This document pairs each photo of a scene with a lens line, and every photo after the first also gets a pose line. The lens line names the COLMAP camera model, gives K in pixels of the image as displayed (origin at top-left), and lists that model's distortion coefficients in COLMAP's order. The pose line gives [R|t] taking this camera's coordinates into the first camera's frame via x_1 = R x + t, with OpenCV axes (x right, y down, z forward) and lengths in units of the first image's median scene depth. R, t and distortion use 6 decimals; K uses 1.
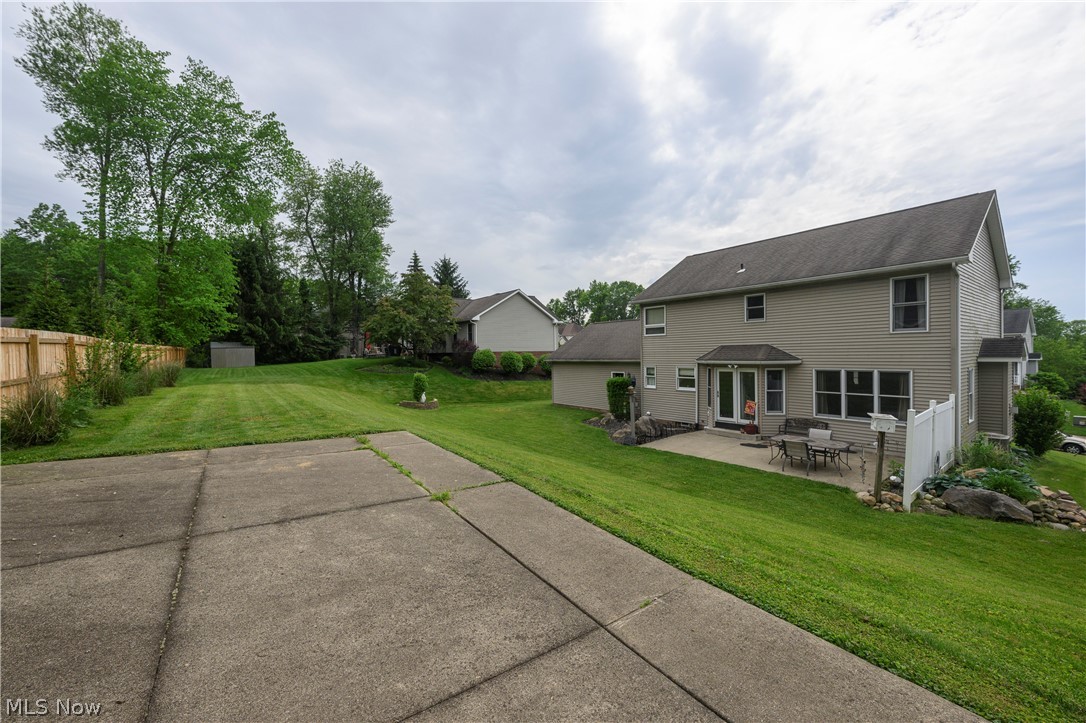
lens RADIAL K [[429.0, 0, 539.5], [0, 429.0, 359.2], [0, 0, 1]] dist [0.001625, -0.000205]
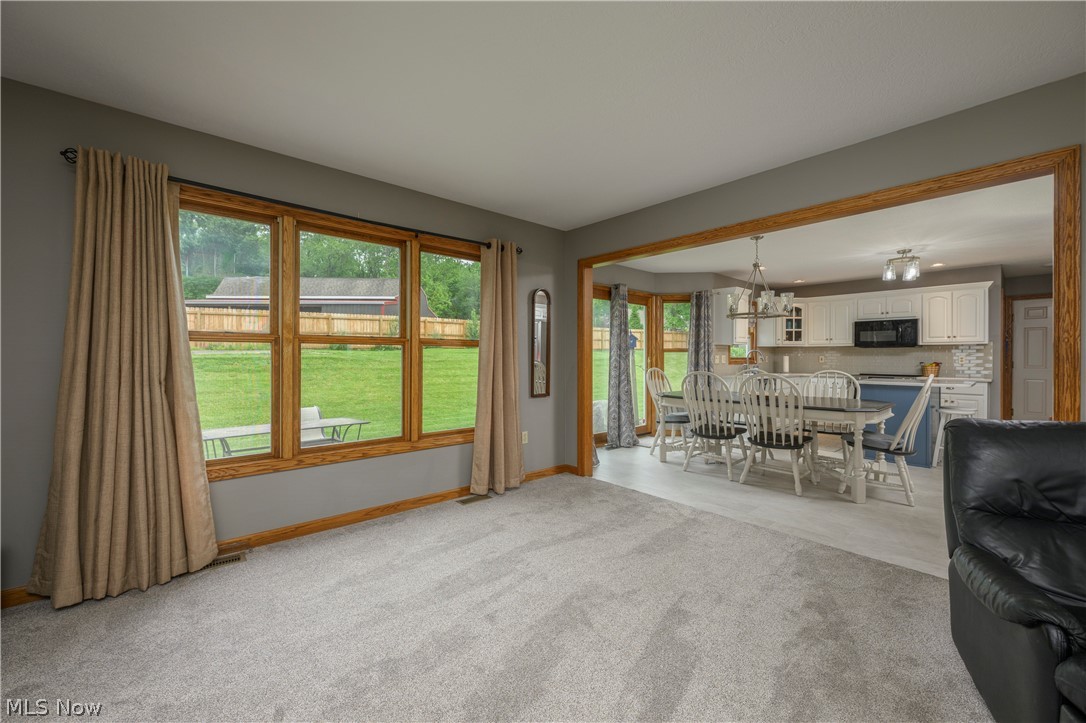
lens RADIAL K [[429.0, 0, 536.9], [0, 429.0, 362.4], [0, 0, 1]] dist [0.001625, -0.000205]
pose [[0.067030, 0.025005, -0.997438, 0.454395], [-0.014387, 0.999606, 0.024092, 0.041847], [0.997647, 0.012735, 0.067364, 0.501990]]
